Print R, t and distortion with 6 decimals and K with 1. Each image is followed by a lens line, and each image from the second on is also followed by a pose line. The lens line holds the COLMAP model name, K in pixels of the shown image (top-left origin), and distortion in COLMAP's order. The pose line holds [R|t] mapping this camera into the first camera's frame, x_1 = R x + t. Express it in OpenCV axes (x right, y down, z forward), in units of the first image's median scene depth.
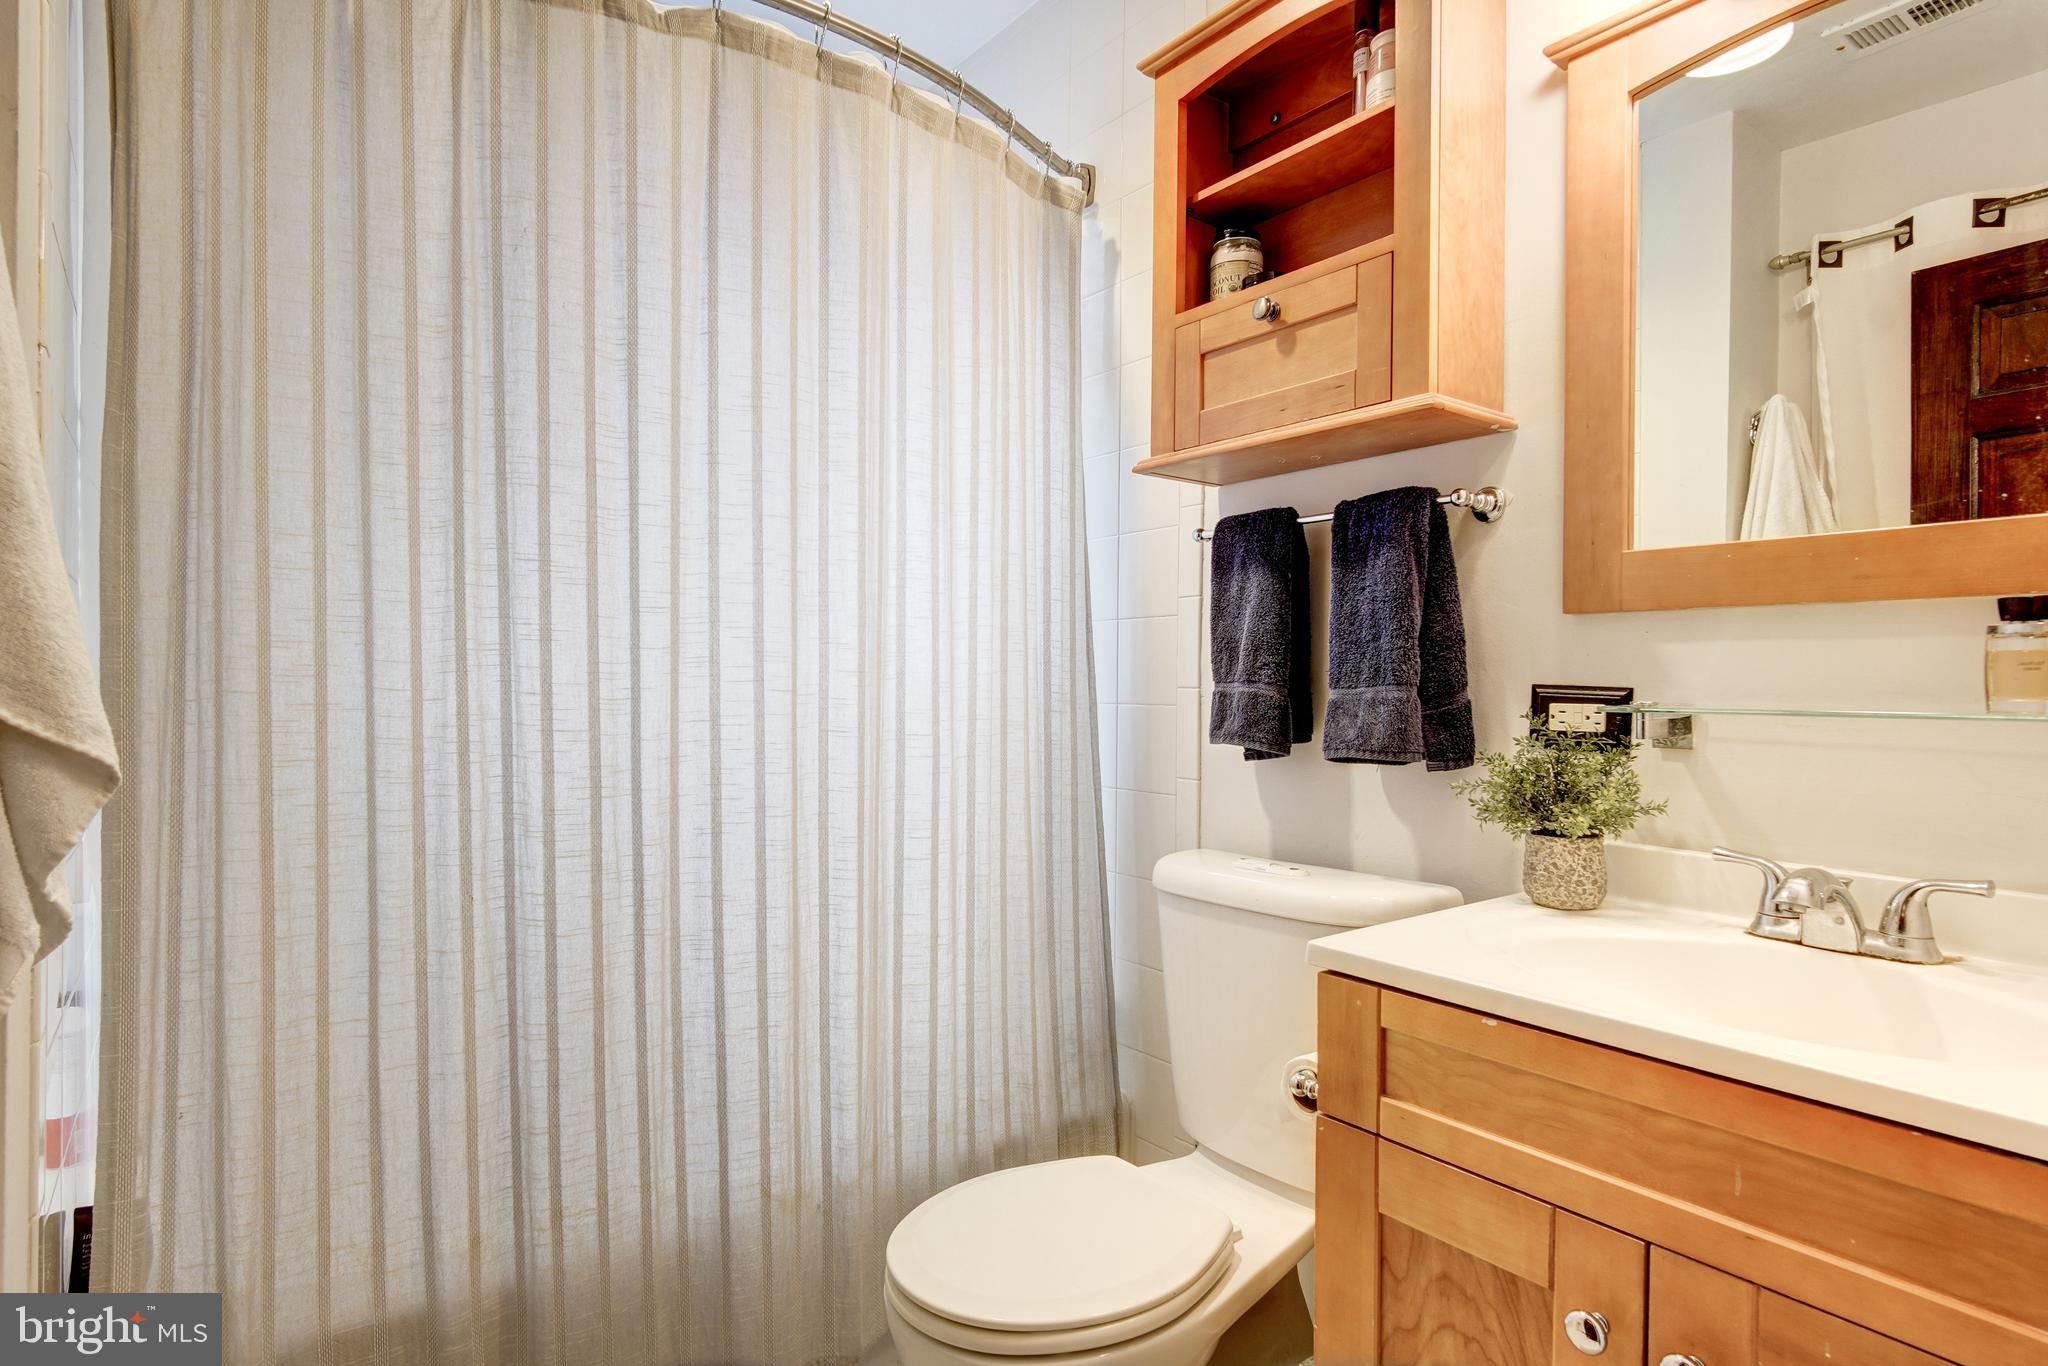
lens RADIAL K [[1109.7, 0, 1017.5], [0, 1109.7, 684.1], [0, 0, 1]] dist [-0.007903, 0.003135]
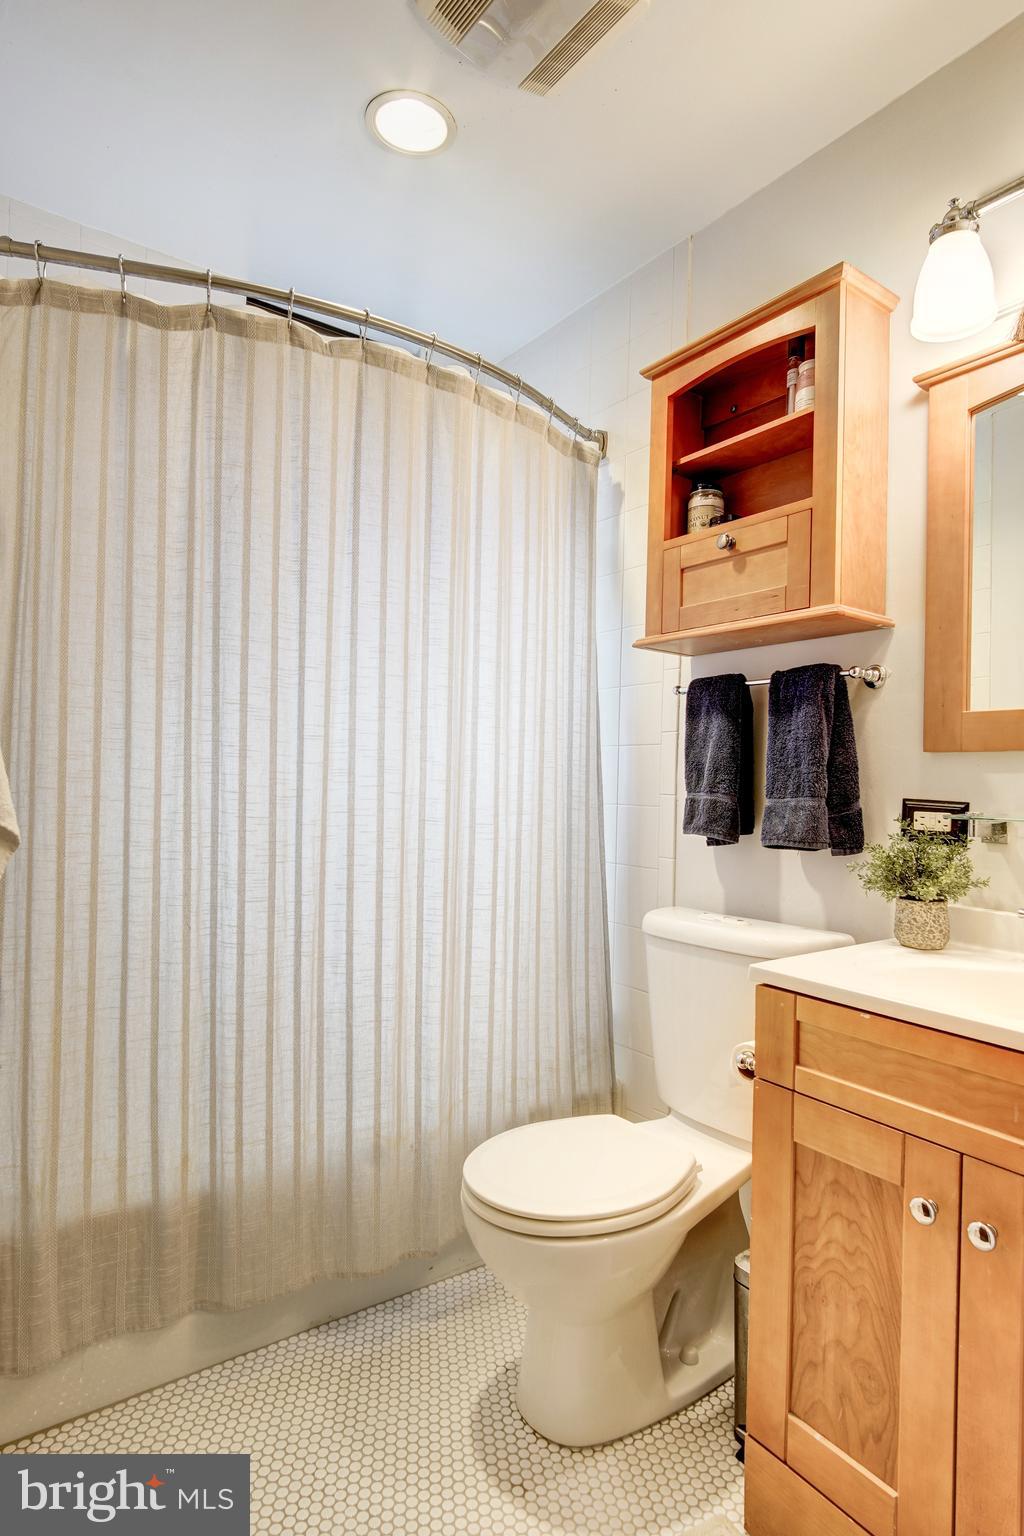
lens RADIAL K [[832.2, 0, 517.8], [0, 832.2, 765.5], [0, 0, 1]] dist [-0.007903, 0.003135]
pose [[0.999675, 0.017937, -0.018094, -0.031670], [-0.018369, 0.999543, -0.024005, -0.007452], [0.017655, 0.024330, 0.999548, -0.120325]]
